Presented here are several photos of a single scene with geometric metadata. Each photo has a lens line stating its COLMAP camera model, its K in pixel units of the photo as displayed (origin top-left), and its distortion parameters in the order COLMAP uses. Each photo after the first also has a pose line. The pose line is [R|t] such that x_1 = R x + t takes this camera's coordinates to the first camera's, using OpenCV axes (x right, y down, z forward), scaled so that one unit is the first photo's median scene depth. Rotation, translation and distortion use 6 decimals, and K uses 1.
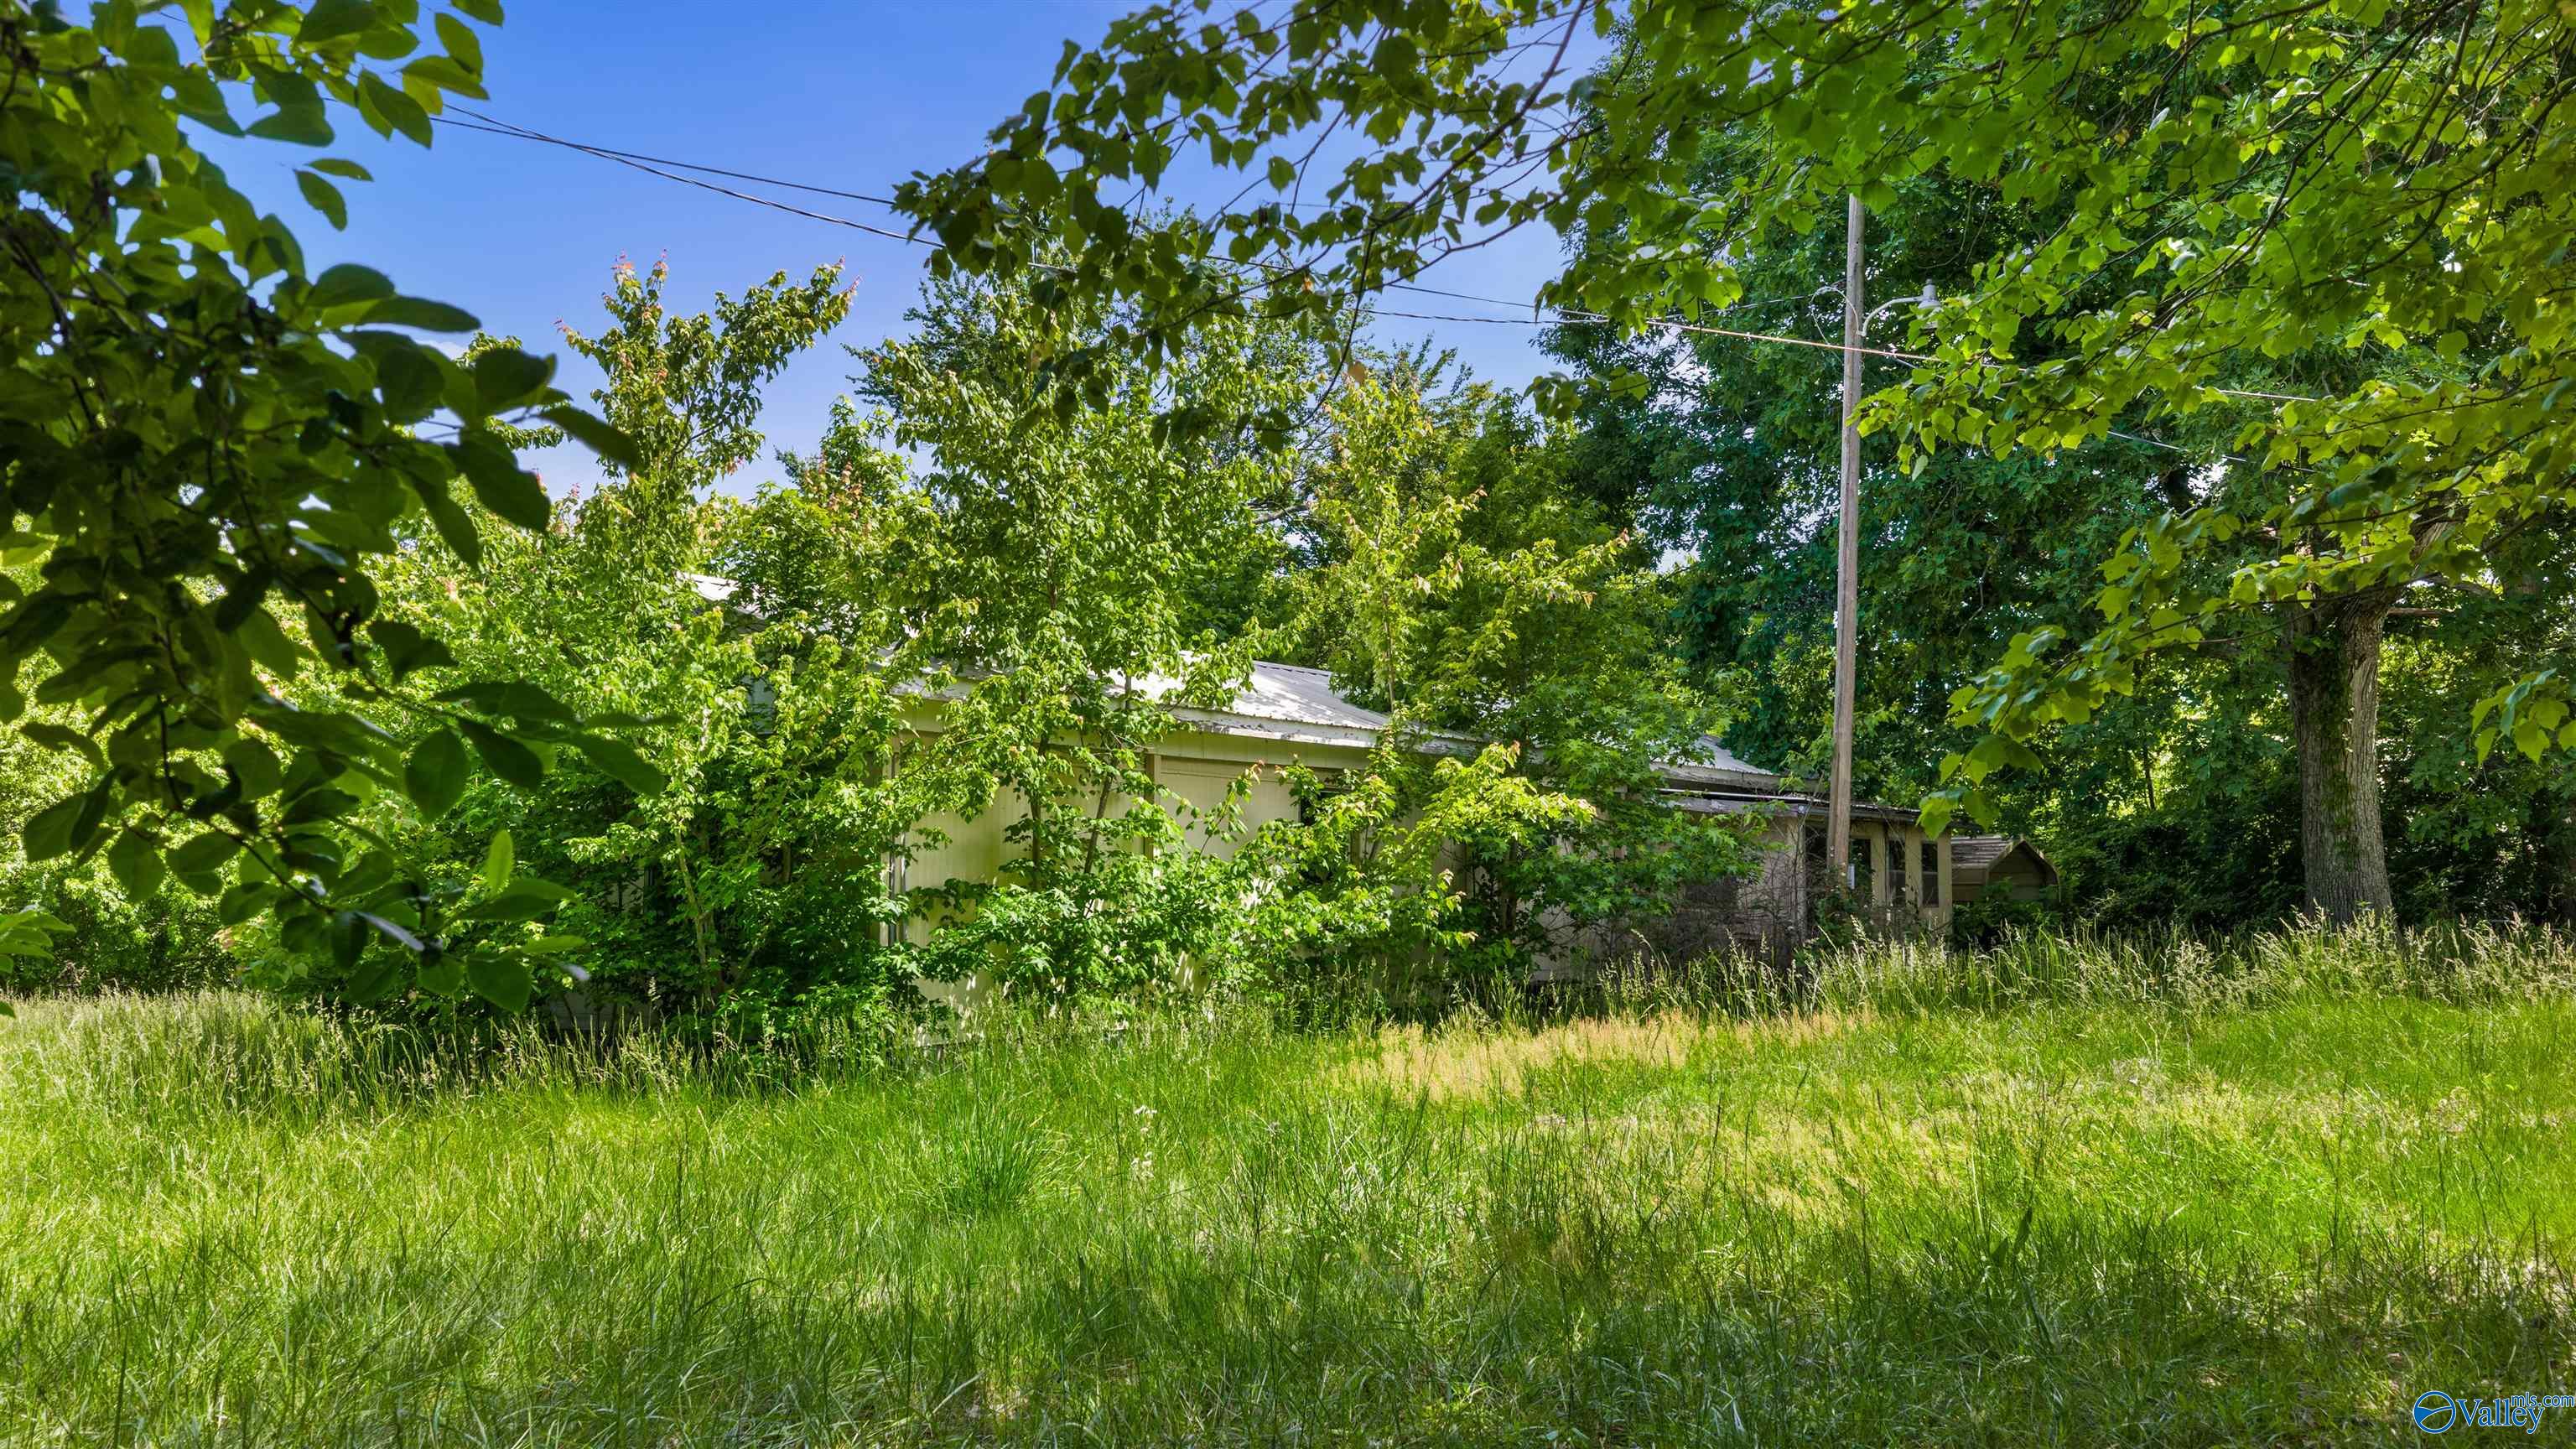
lens RADIAL K [[2156.2, 0, 1288.0], [0, 2156.2, 724.5], [0, 0, 1]] dist [0.056644, -0.146166]
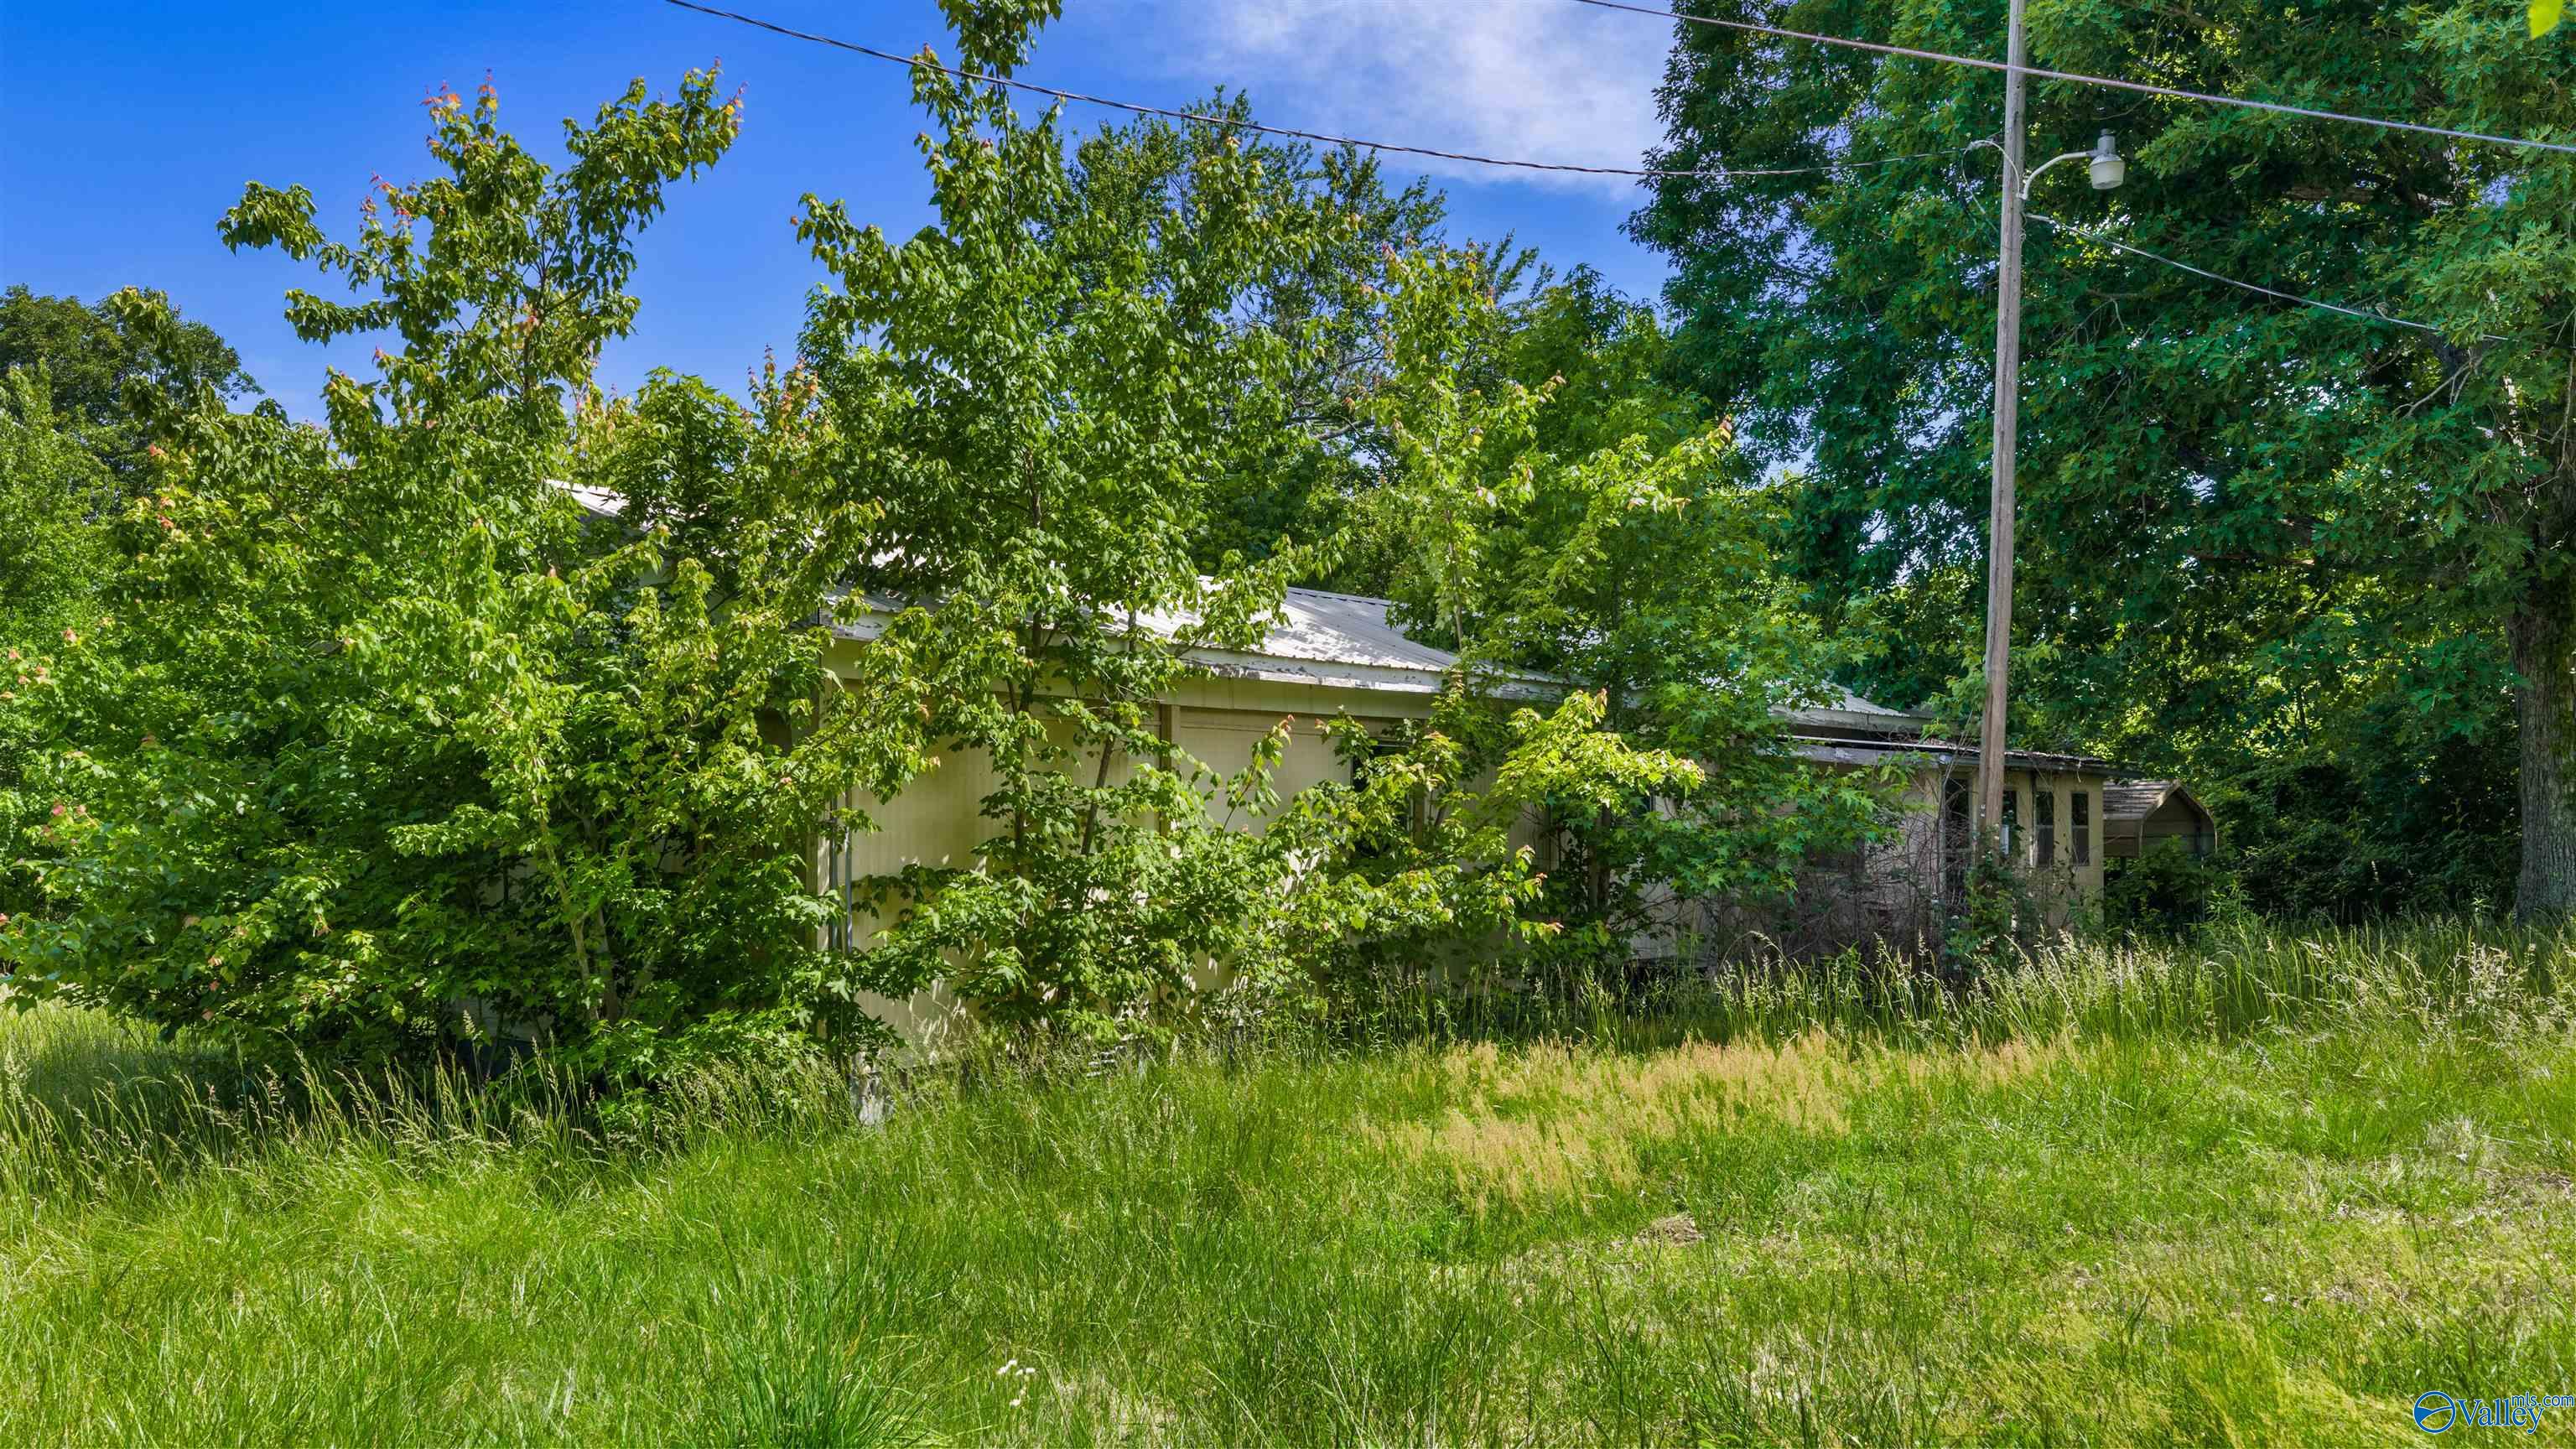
lens RADIAL K [[2156.2, 0, 1288.0], [0, 2156.2, 724.5], [0, 0, 1]] dist [0.056644, -0.146166]
pose [[0.999318, -0.003527, -0.036765, 0.013558], [0.004777, 0.999412, 0.033946, -0.006475], [0.036624, -0.034099, 0.998747, 0.179094]]
